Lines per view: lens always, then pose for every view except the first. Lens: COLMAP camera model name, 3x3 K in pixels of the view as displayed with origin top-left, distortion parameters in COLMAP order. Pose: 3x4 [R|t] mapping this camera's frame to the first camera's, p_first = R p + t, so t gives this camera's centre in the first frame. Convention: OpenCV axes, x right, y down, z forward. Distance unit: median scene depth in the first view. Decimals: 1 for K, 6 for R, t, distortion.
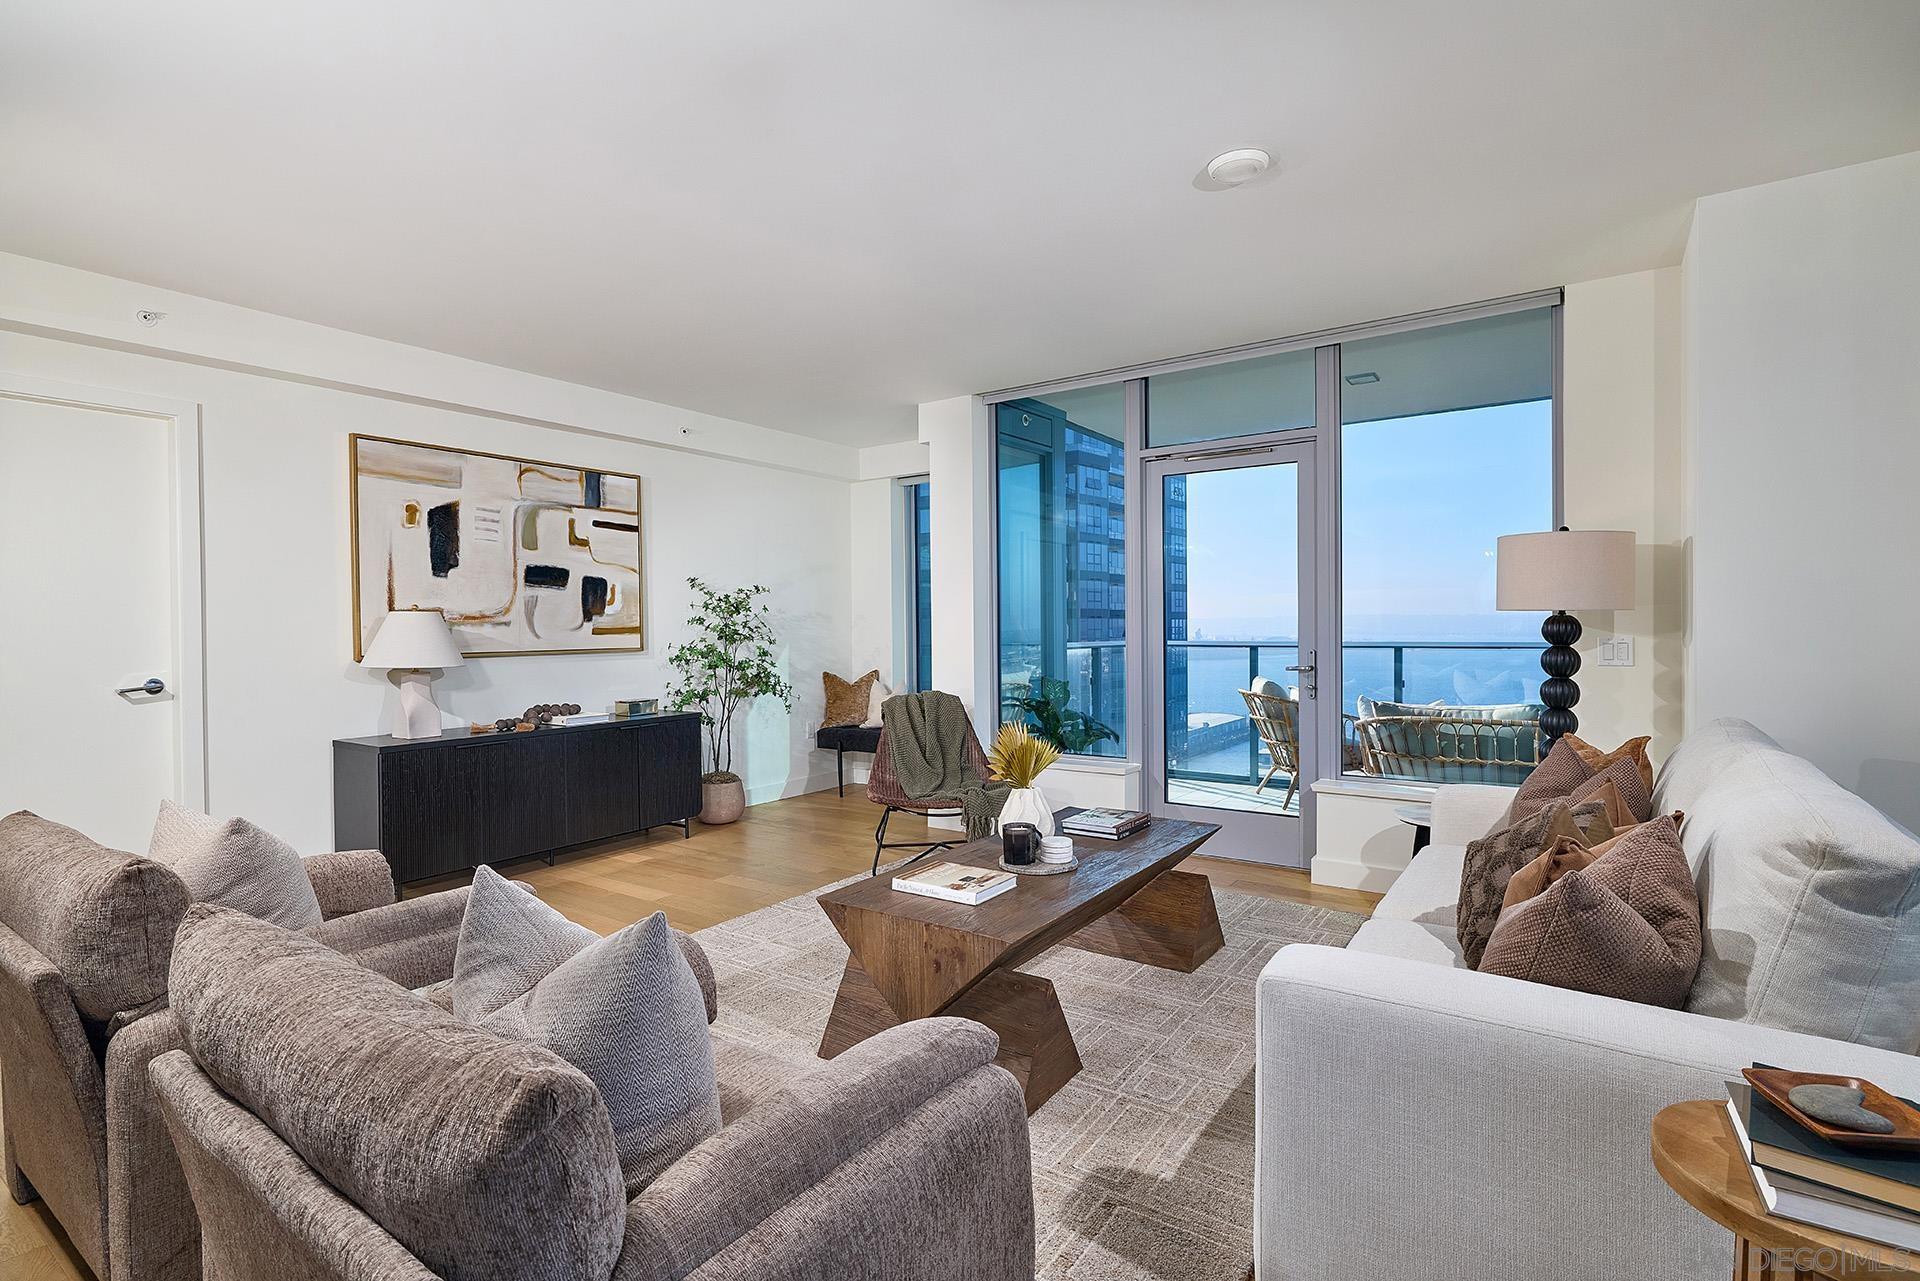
lens RADIAL K [[912.0, 0, 960.0], [0, 912.0, 640.5], [0, 0, 1]] dist [0.000440, 0.000065]
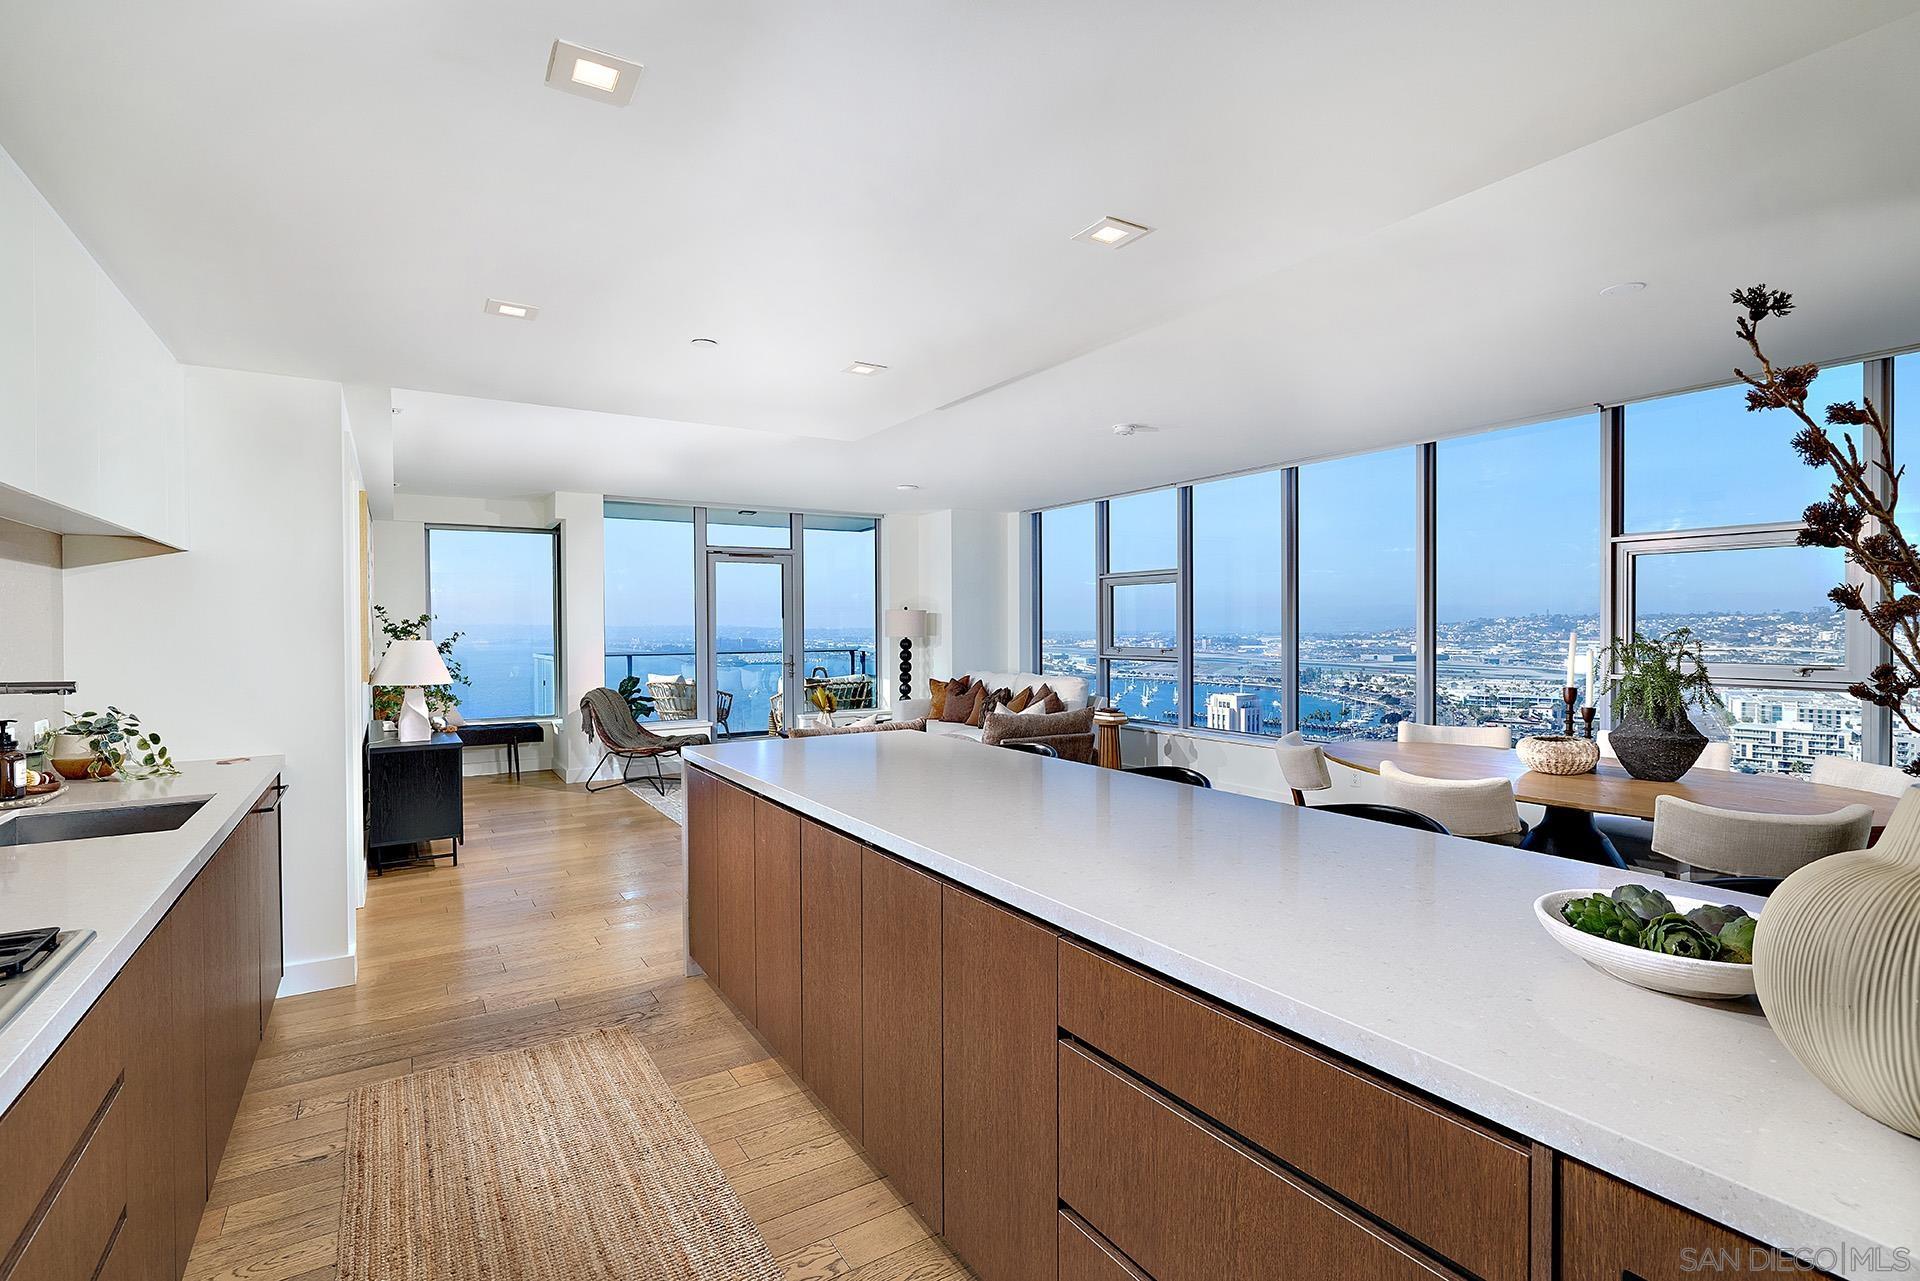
lens RADIAL K [[892.7, 0, 960.0], [0, 892.7, 640.5], [0, 0, 1]] dist [0.004785, 0.000362]
pose [[0.380353, -0.008935, 0.924798, -1.189460], [0.017371, 0.999846, 0.002516, -0.017869], [-0.924678, 0.015108, 0.380449, -0.131757]]
